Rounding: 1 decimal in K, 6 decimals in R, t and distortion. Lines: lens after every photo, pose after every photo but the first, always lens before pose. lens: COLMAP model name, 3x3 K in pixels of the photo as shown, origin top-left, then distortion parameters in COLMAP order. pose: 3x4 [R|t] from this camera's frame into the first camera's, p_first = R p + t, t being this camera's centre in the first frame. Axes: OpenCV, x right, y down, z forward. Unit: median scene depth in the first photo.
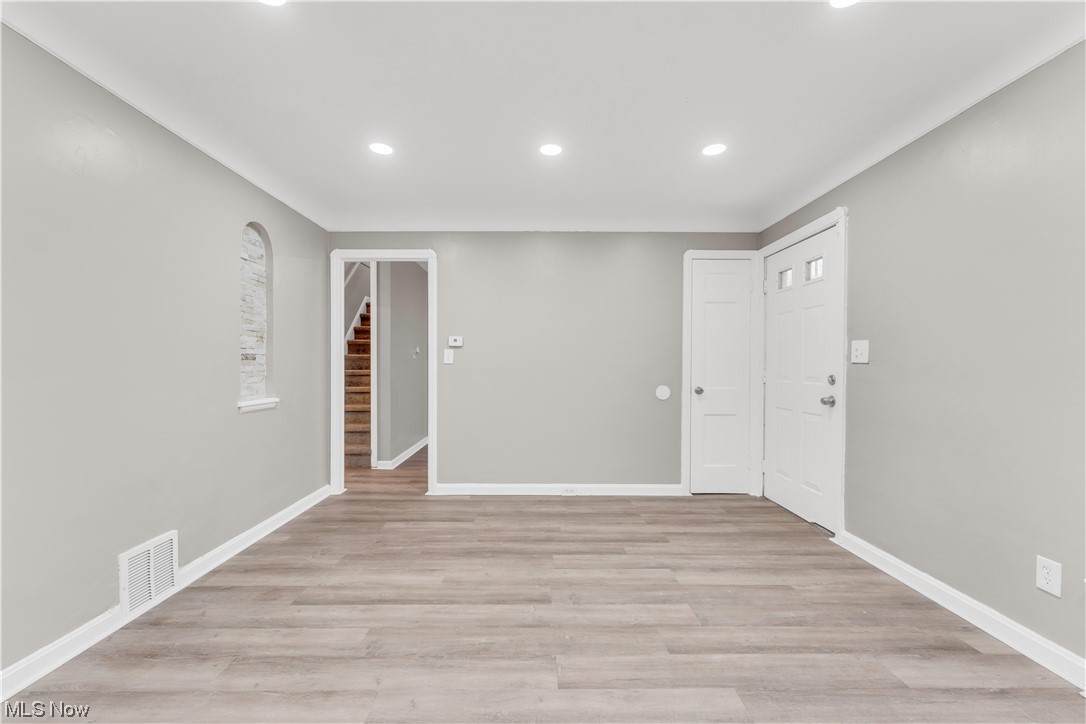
lens RADIAL K [[437.8, 0, 539.6], [0, 437.8, 366.4], [0, 0, 1]] dist [0.000961, -0.000316]
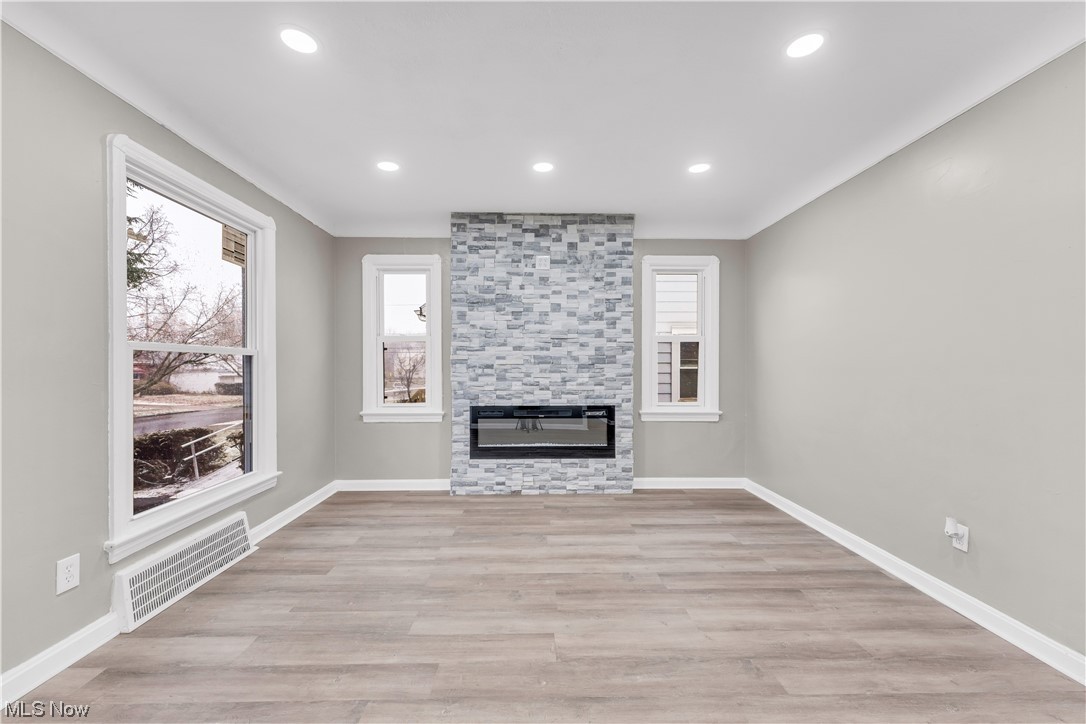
lens RADIAL K [[437.8, 0, 539.6], [0, 437.8, 365.1], [0, 0, 1]] dist [0.000961, -0.000316]
pose [[-0.999918, -0.002318, -0.012596, 0.062373], [-0.002308, 0.999997, -0.000863, -0.002191], [0.012598, -0.000834, -0.999920, 1.396044]]
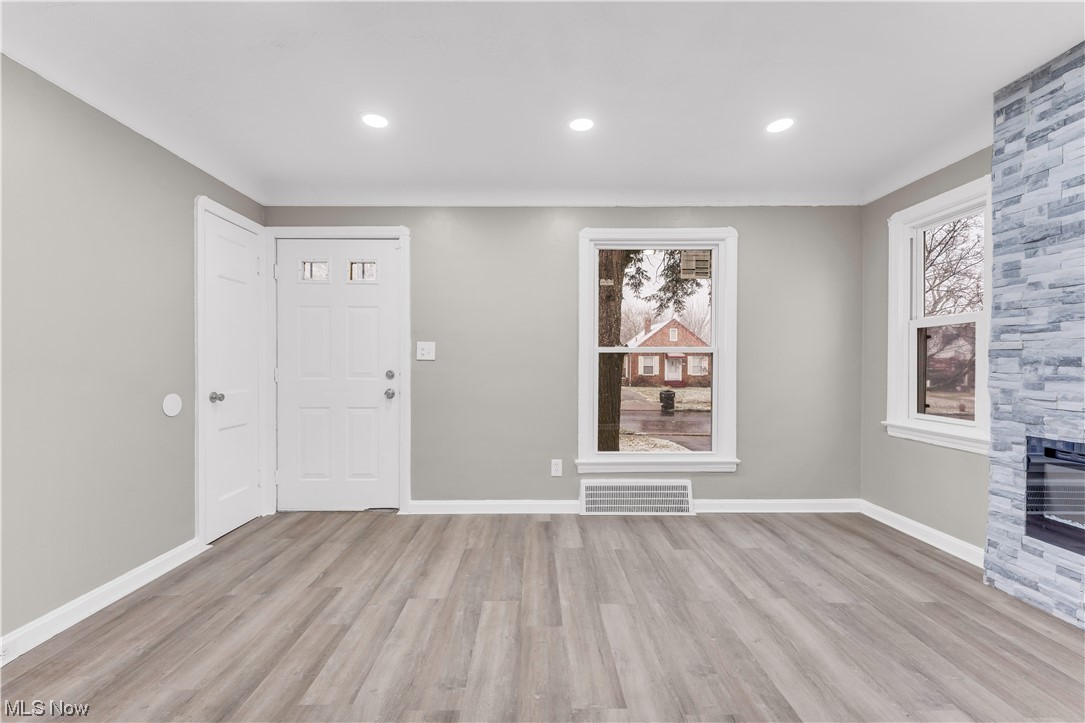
lens RADIAL K [[437.4, 0, 535.7], [0, 437.4, 364.1], [0, 0, 1]] dist [0.000961, -0.000316]
pose [[0.002828, -0.005490, 0.999981, -0.559453], [0.003250, 0.999980, 0.005481, -0.001622], [-0.999991, 0.003235, 0.002846, 0.750925]]
